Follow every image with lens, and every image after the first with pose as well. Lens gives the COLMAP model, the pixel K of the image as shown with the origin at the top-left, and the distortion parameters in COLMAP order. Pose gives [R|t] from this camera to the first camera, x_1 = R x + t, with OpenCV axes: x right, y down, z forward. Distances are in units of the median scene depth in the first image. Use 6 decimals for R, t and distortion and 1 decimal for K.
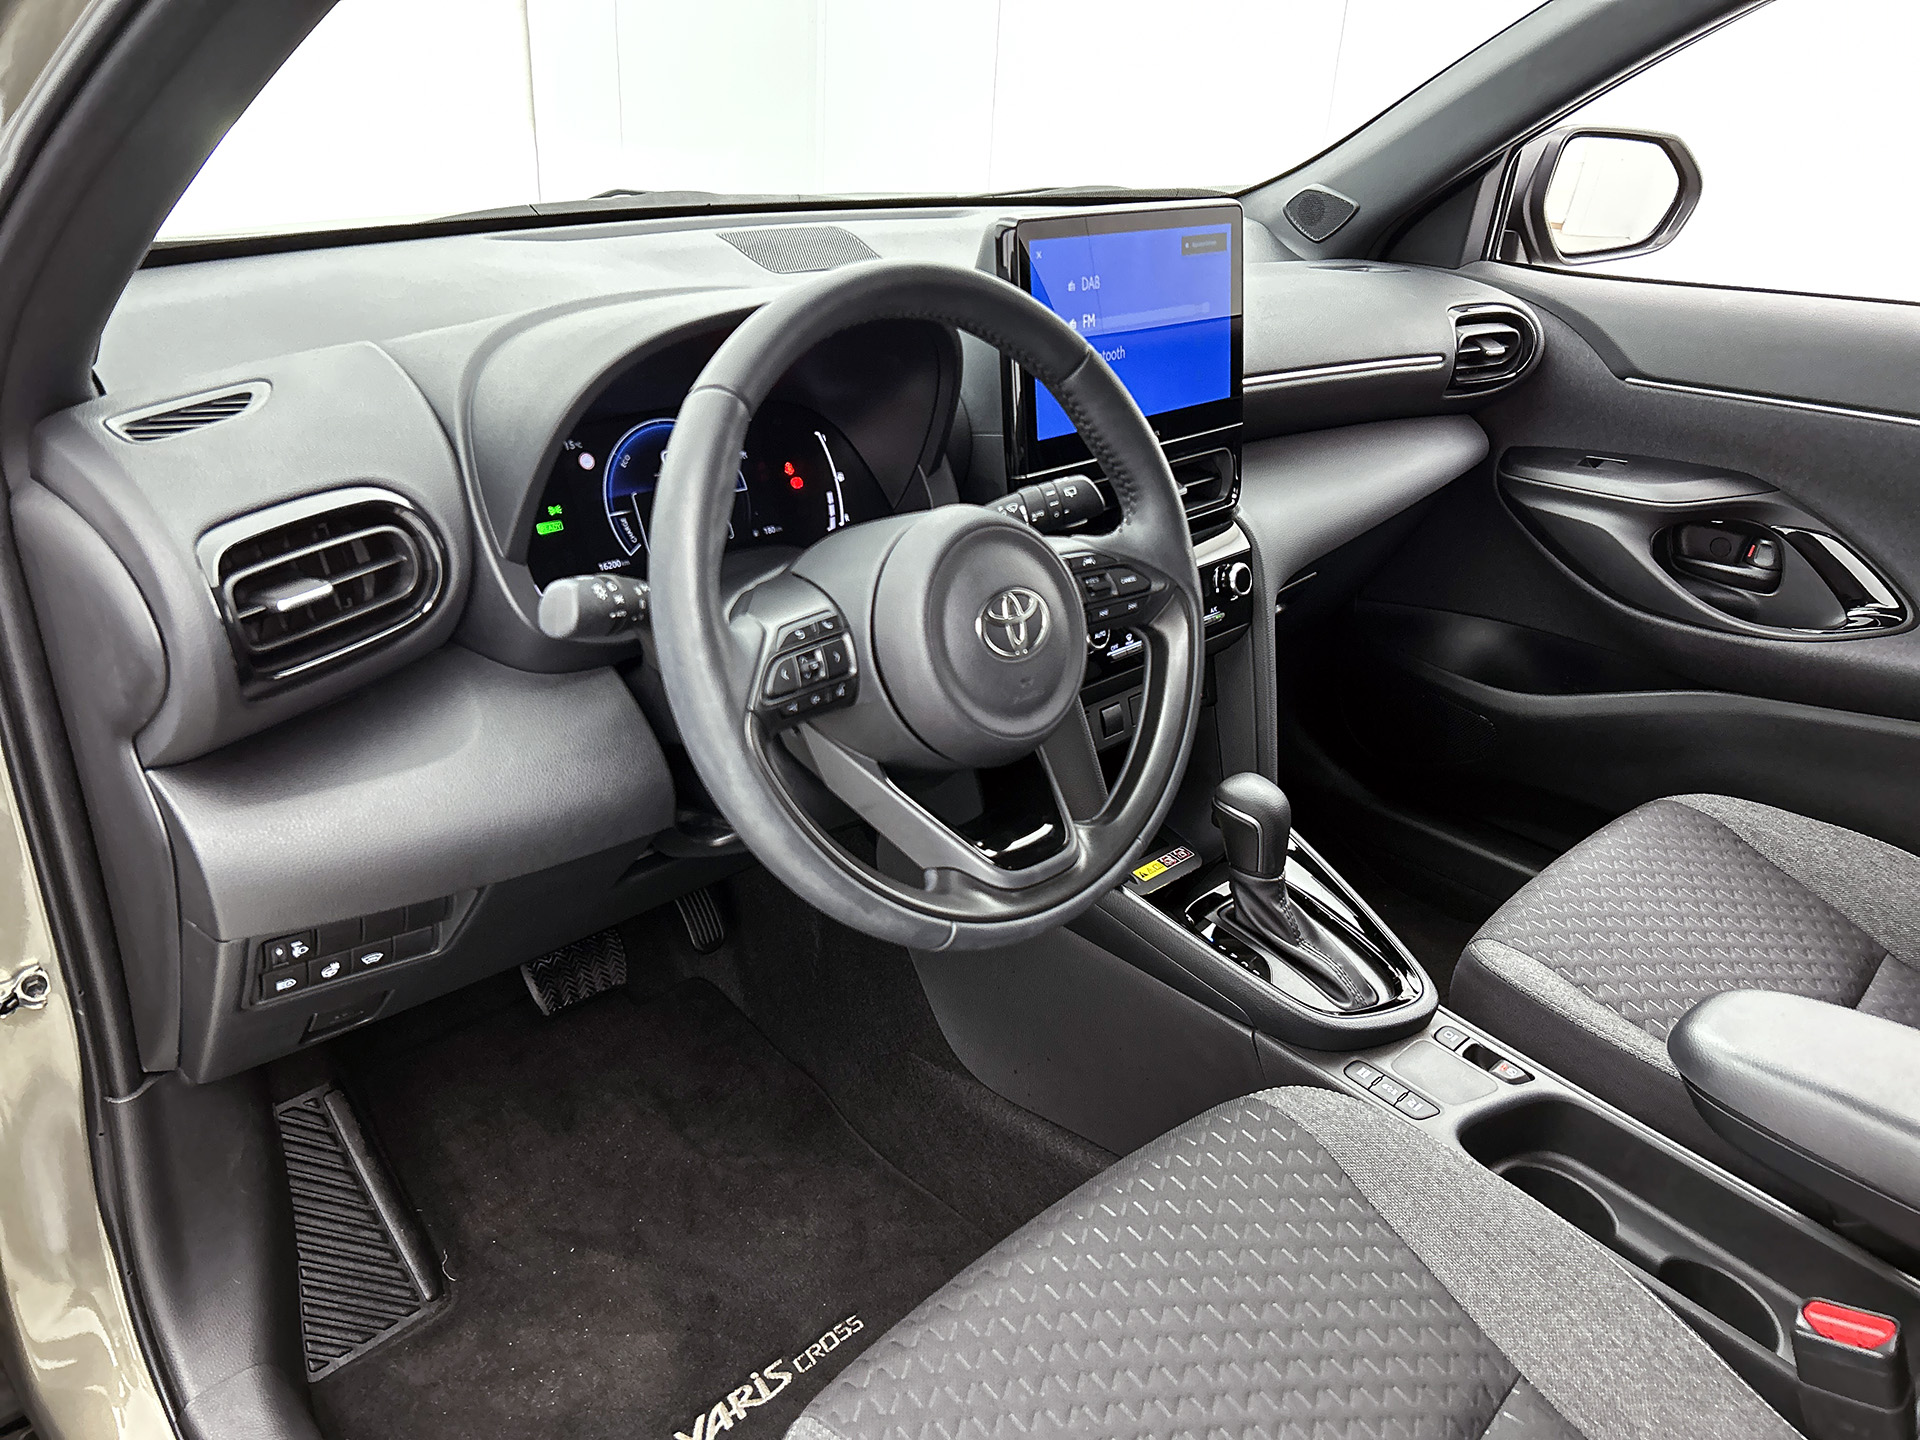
lens RADIAL K [[1472.9, 0, 969.5], [0, 1472.9, 739.2], [0, 0, 1]] dist [0.010449, -0.015447]
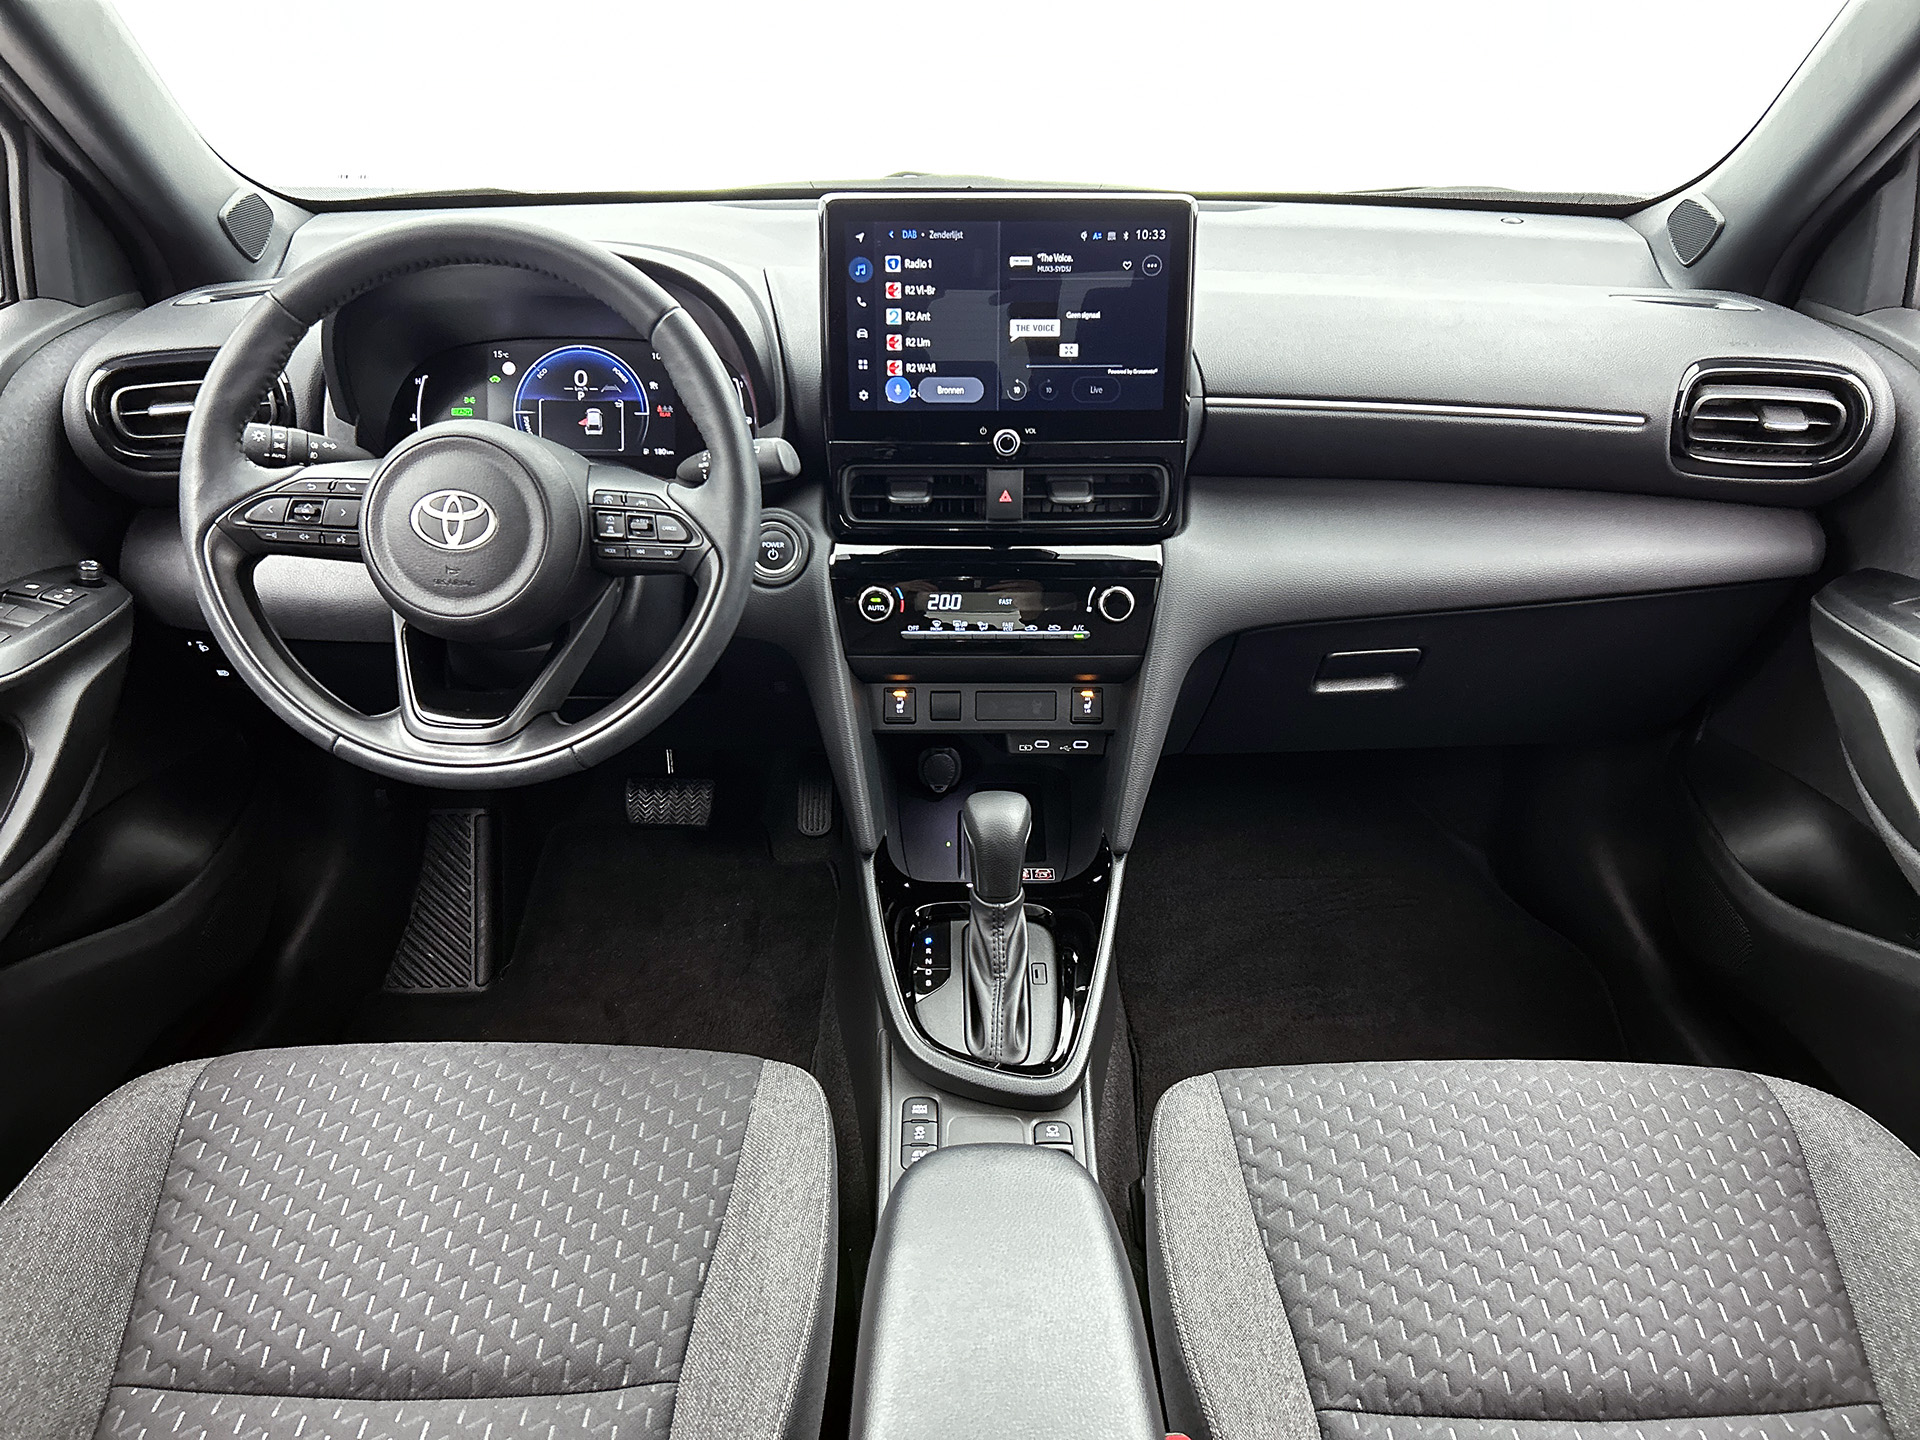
lens RADIAL K [[1472.9, 0, 966.6], [0, 1472.9, 733.0], [0, 0, 1]] dist [0.010449, -0.015447]
pose [[0.705004, 0.276369, -0.653138, 0.885945], [-0.279566, 0.954672, 0.102194, -0.116271], [0.651776, 0.110548, 0.750311, 0.293700]]
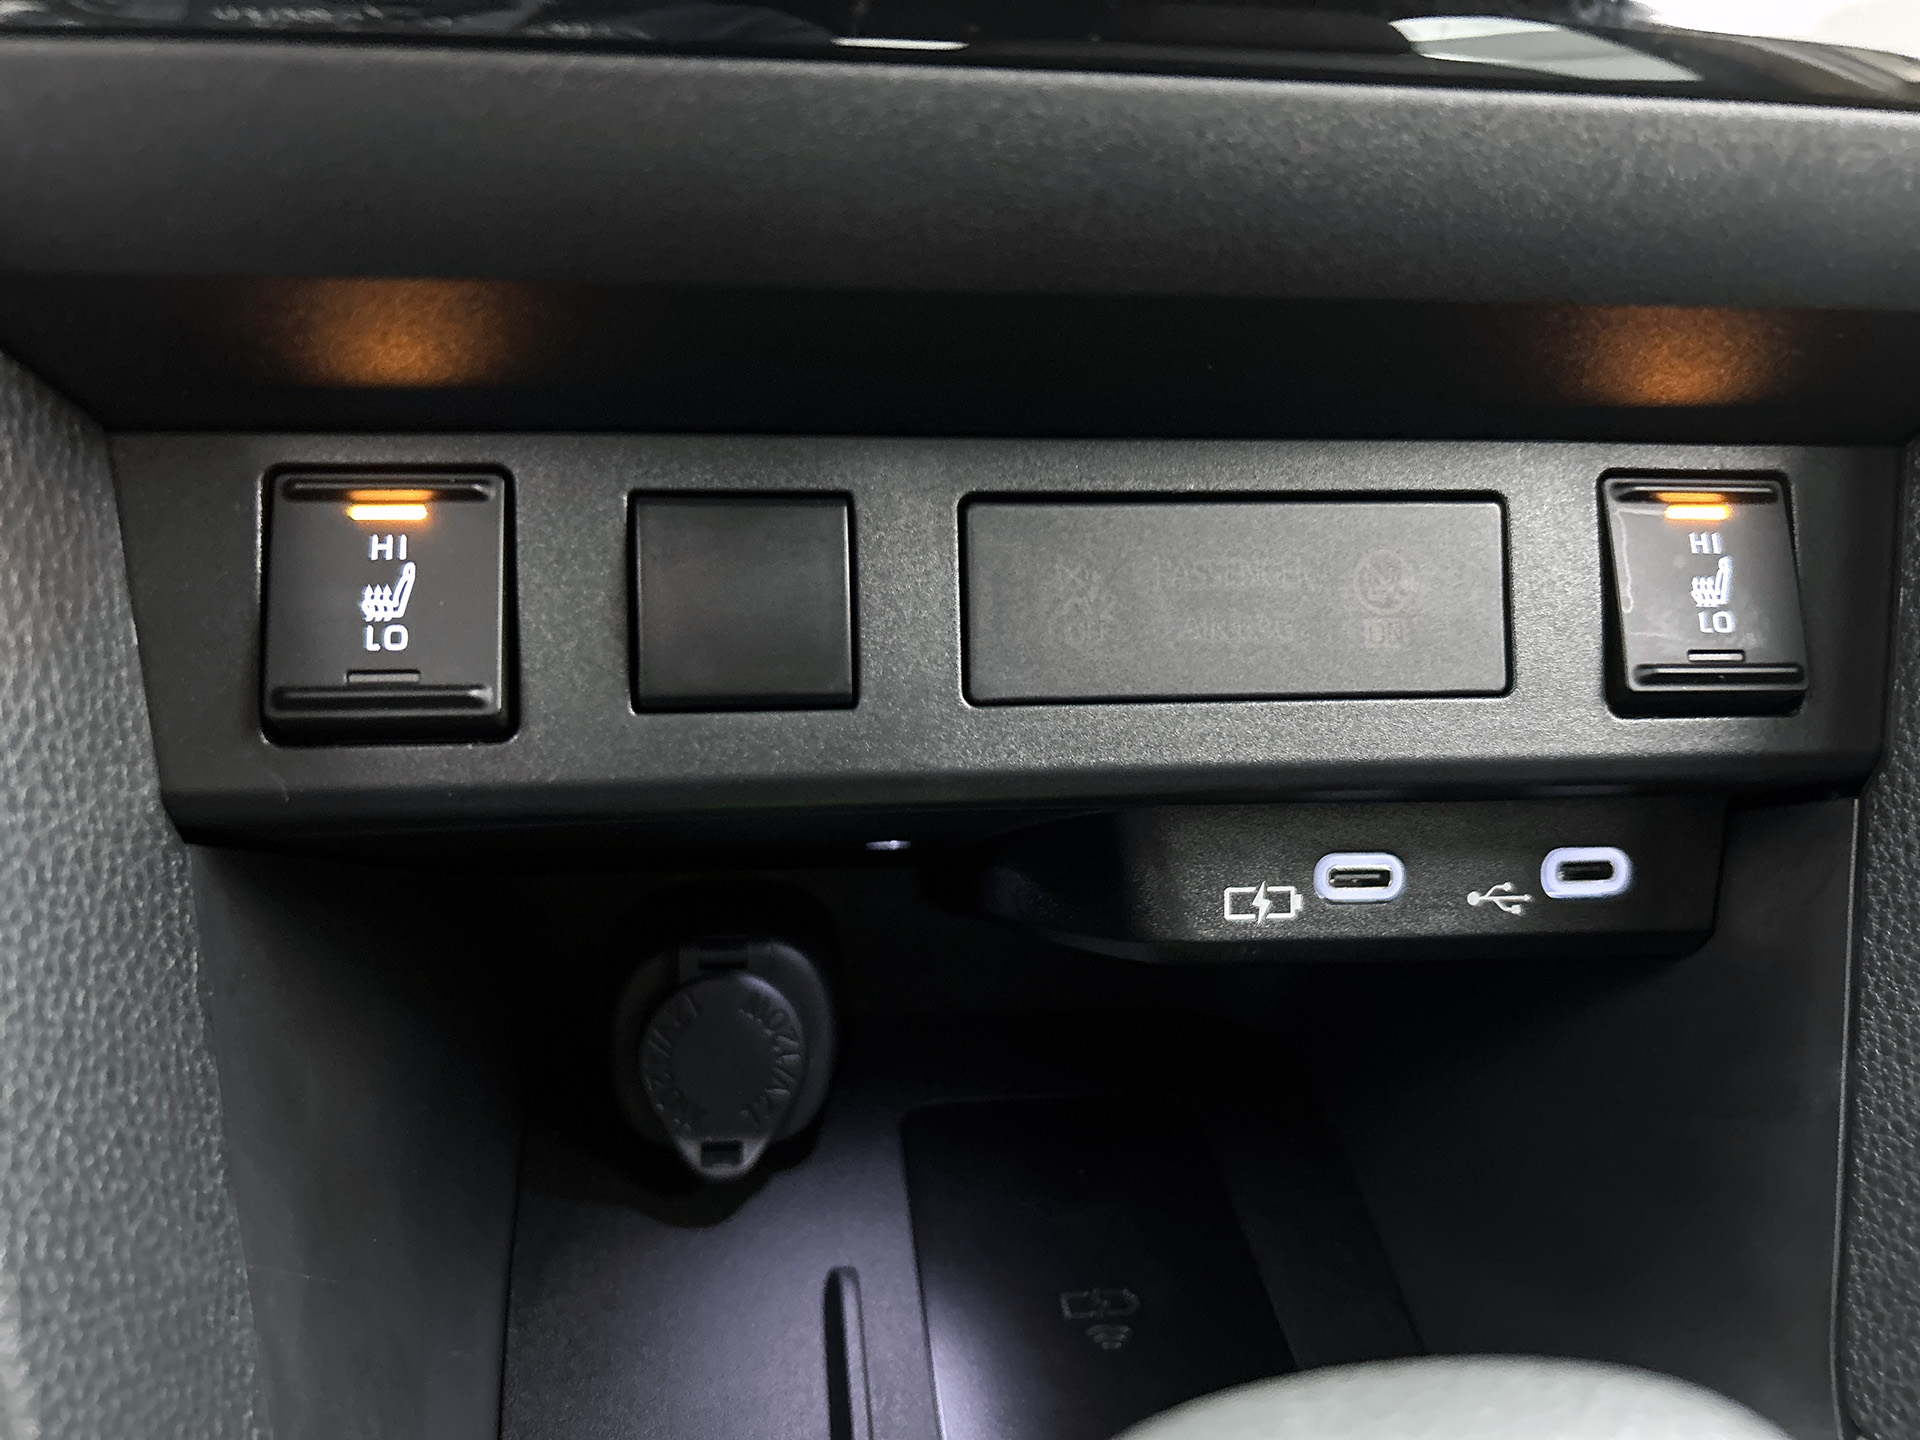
lens RADIAL K [[1472.9, 0, 958.2], [0, 1472.9, 714.7], [0, 0, 1]] dist [0.010449, -0.015447]
pose [[0.787574, 0.141597, -0.599731, 0.224956], [-0.249992, 0.962973, -0.100933, 0.008745], [0.563233, 0.229420, 0.793810, 1.041518]]
